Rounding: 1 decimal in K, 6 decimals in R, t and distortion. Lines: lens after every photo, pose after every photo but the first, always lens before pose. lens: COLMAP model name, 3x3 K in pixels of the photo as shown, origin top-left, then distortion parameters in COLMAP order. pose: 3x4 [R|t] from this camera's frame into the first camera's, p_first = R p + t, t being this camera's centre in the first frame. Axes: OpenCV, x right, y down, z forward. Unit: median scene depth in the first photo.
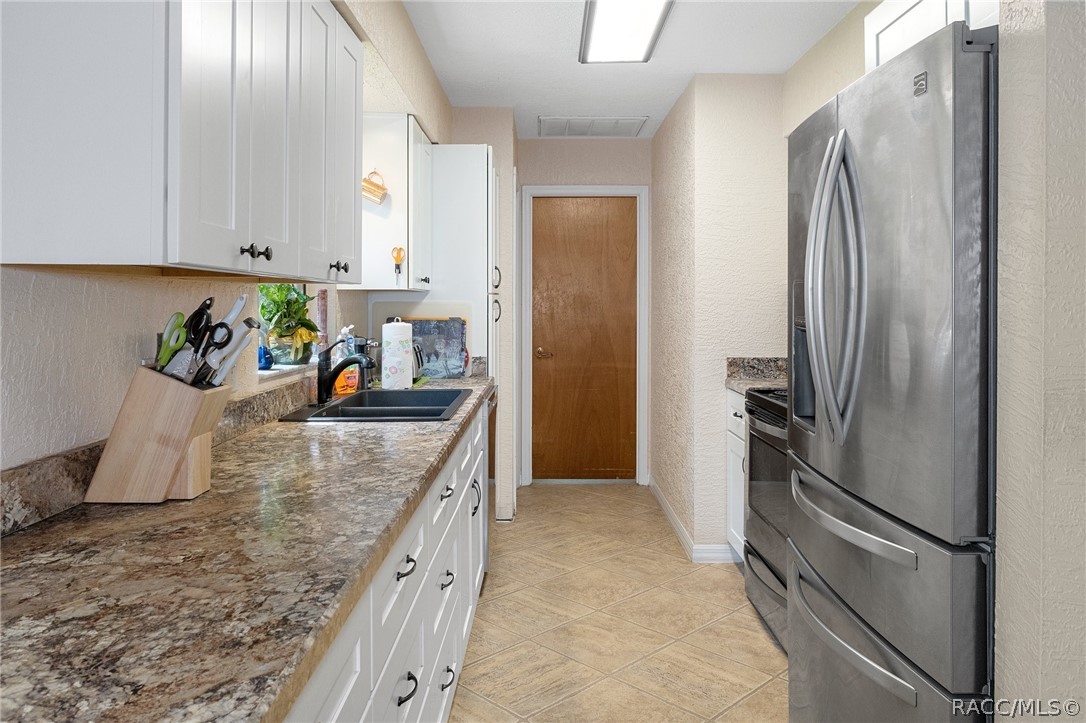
lens RADIAL K [[781.0, 0, 541.5], [0, 781.0, 303.9], [0, 0, 1]] dist [-0.001247, -0.000154]
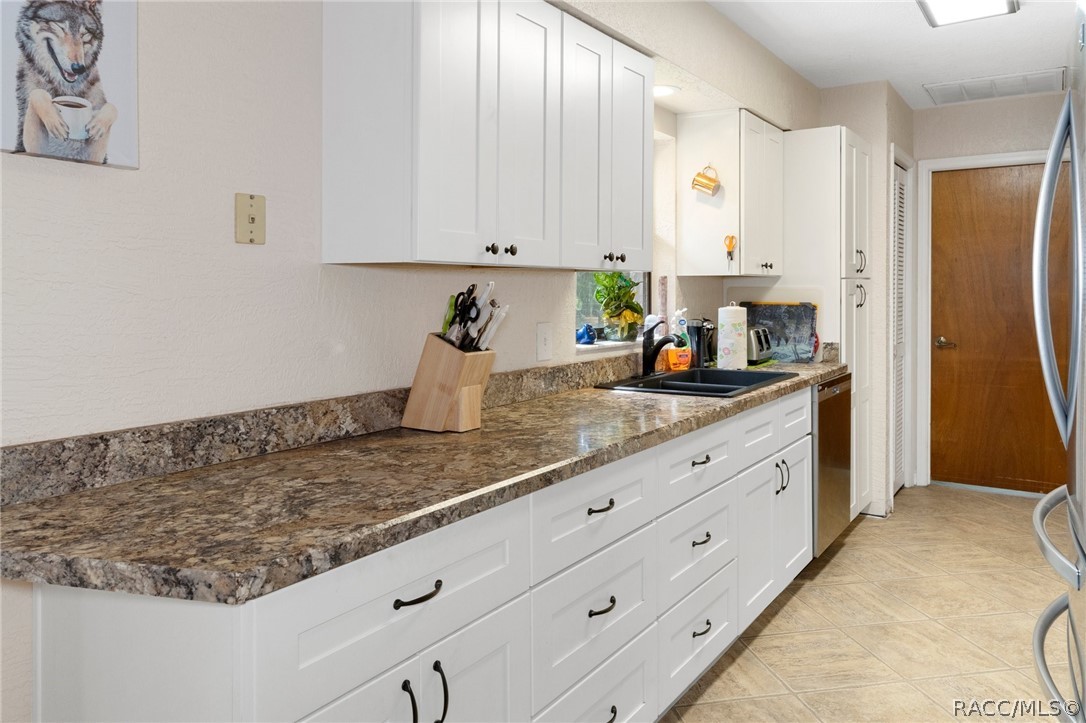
lens RADIAL K [[785.0, 0, 544.0], [0, 785.0, 294.4], [0, 0, 1]] dist [0.000062, -0.000210]
pose [[0.833938, 0.003056, -0.551850, 0.201476], [0.000762, 0.999977, 0.006689, 0.000213], [0.551858, -0.005998, 0.833917, -0.029523]]
